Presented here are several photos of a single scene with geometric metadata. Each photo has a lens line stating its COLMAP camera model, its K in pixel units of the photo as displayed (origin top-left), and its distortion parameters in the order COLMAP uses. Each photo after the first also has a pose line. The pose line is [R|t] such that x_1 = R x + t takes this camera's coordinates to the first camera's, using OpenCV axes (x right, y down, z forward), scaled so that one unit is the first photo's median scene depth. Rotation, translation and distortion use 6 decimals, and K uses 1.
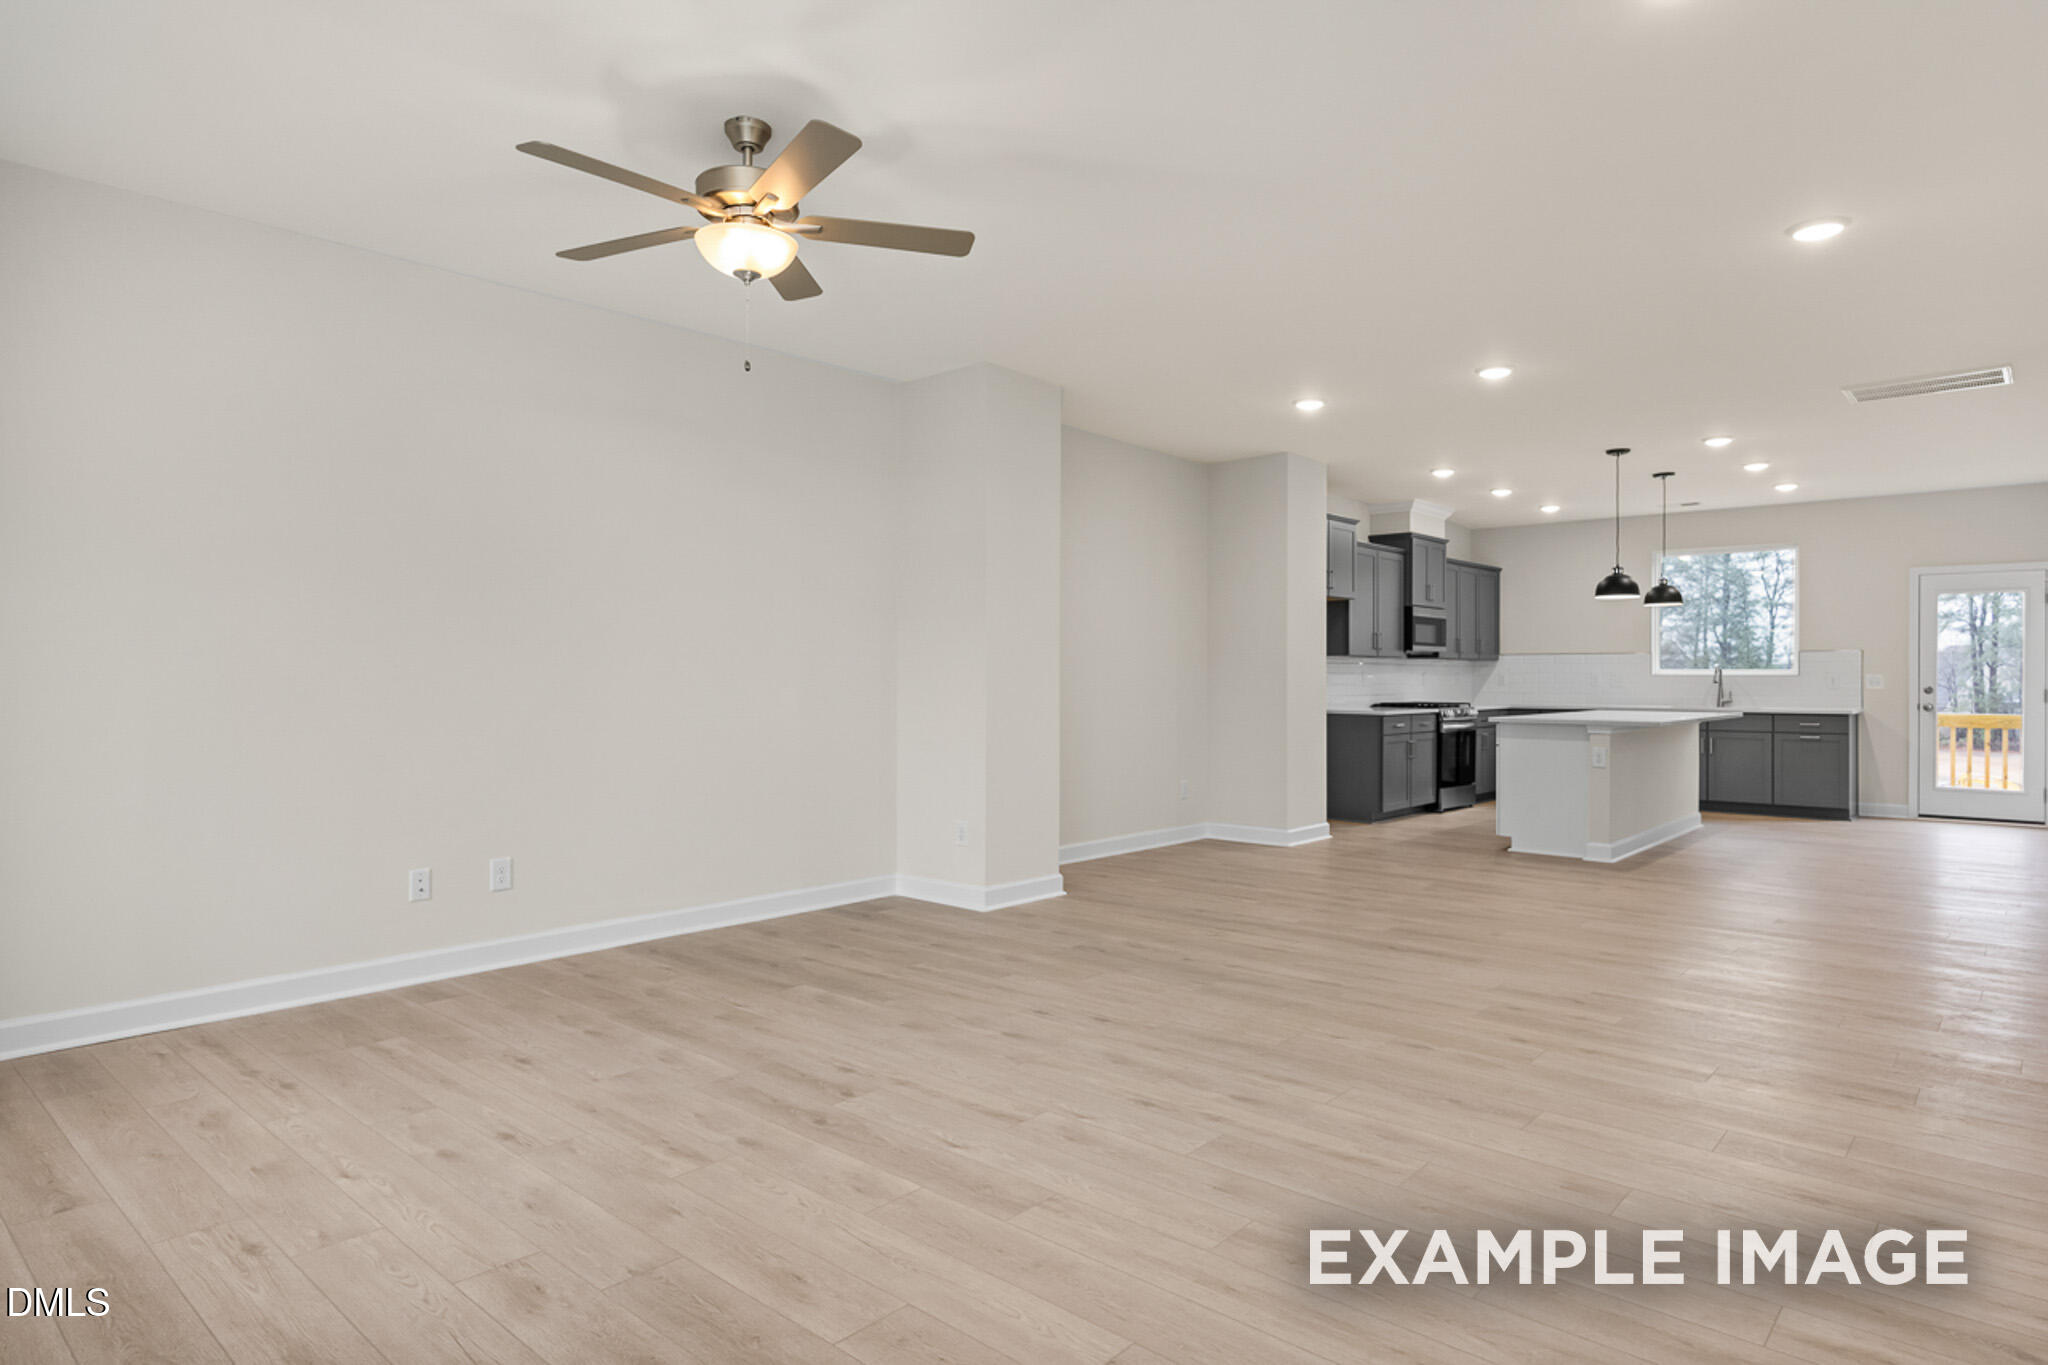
lens RADIAL K [[1160.0, 0, 1026.9], [0, 1160.0, 684.9], [0, 0, 1]] dist [-0.001778, 0.001208]
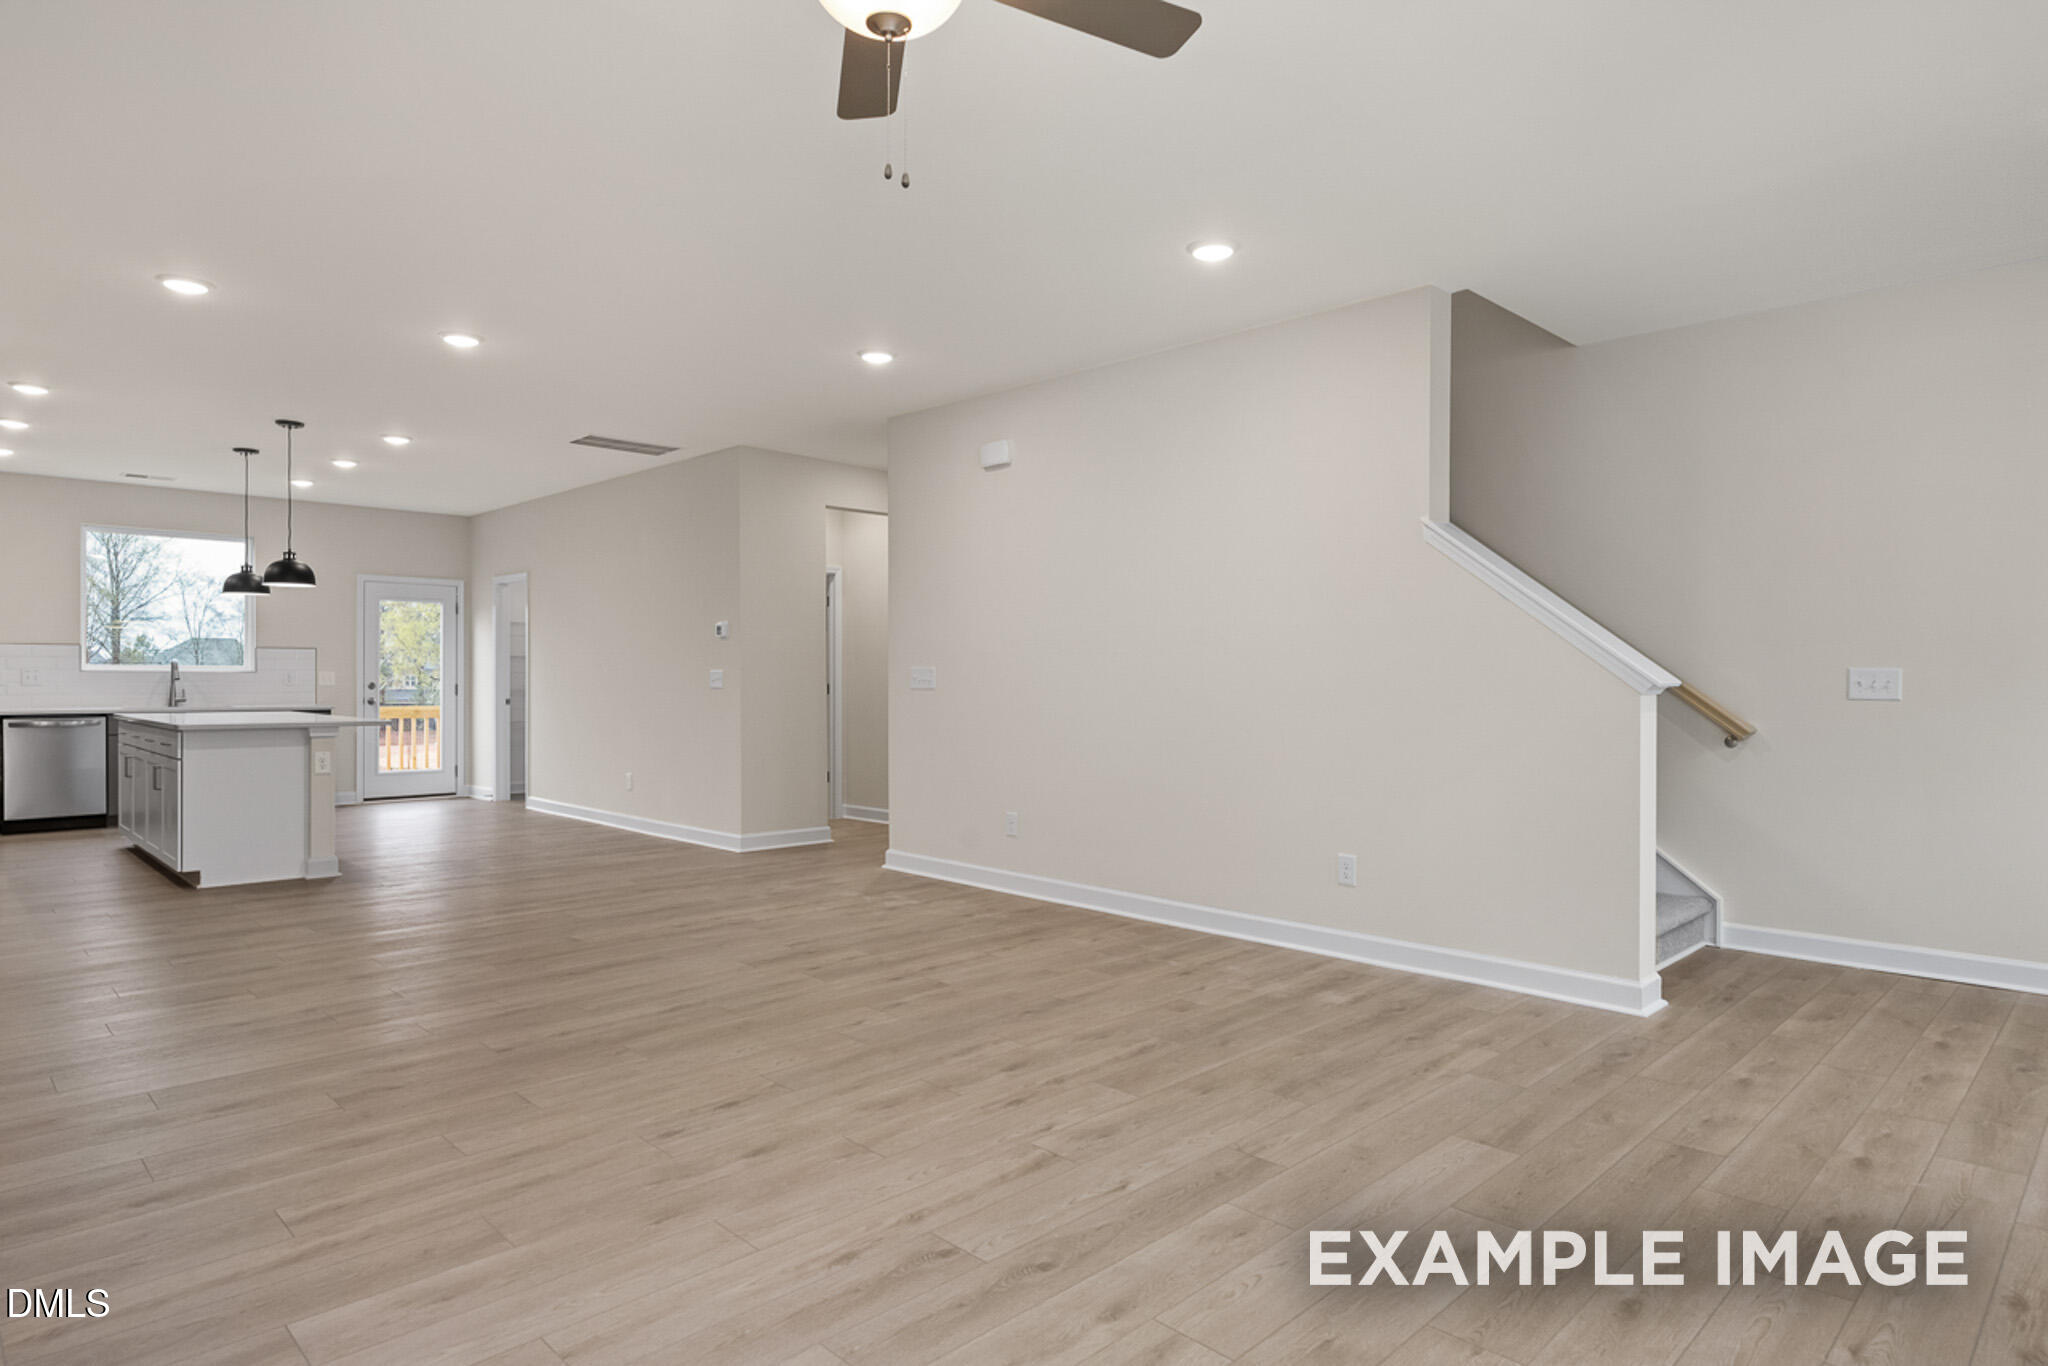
lens RADIAL K [[1160.0, 0, 1026.8], [0, 1160.0, 676.1], [0, 0, 1]] dist [-0.001778, 0.001208]
pose [[0.056341, 0.000231, 0.998412, -0.768249], [0.003125, 0.999995, -0.000408, -0.006369], [-0.998407, 0.003143, 0.056340, 0.796928]]
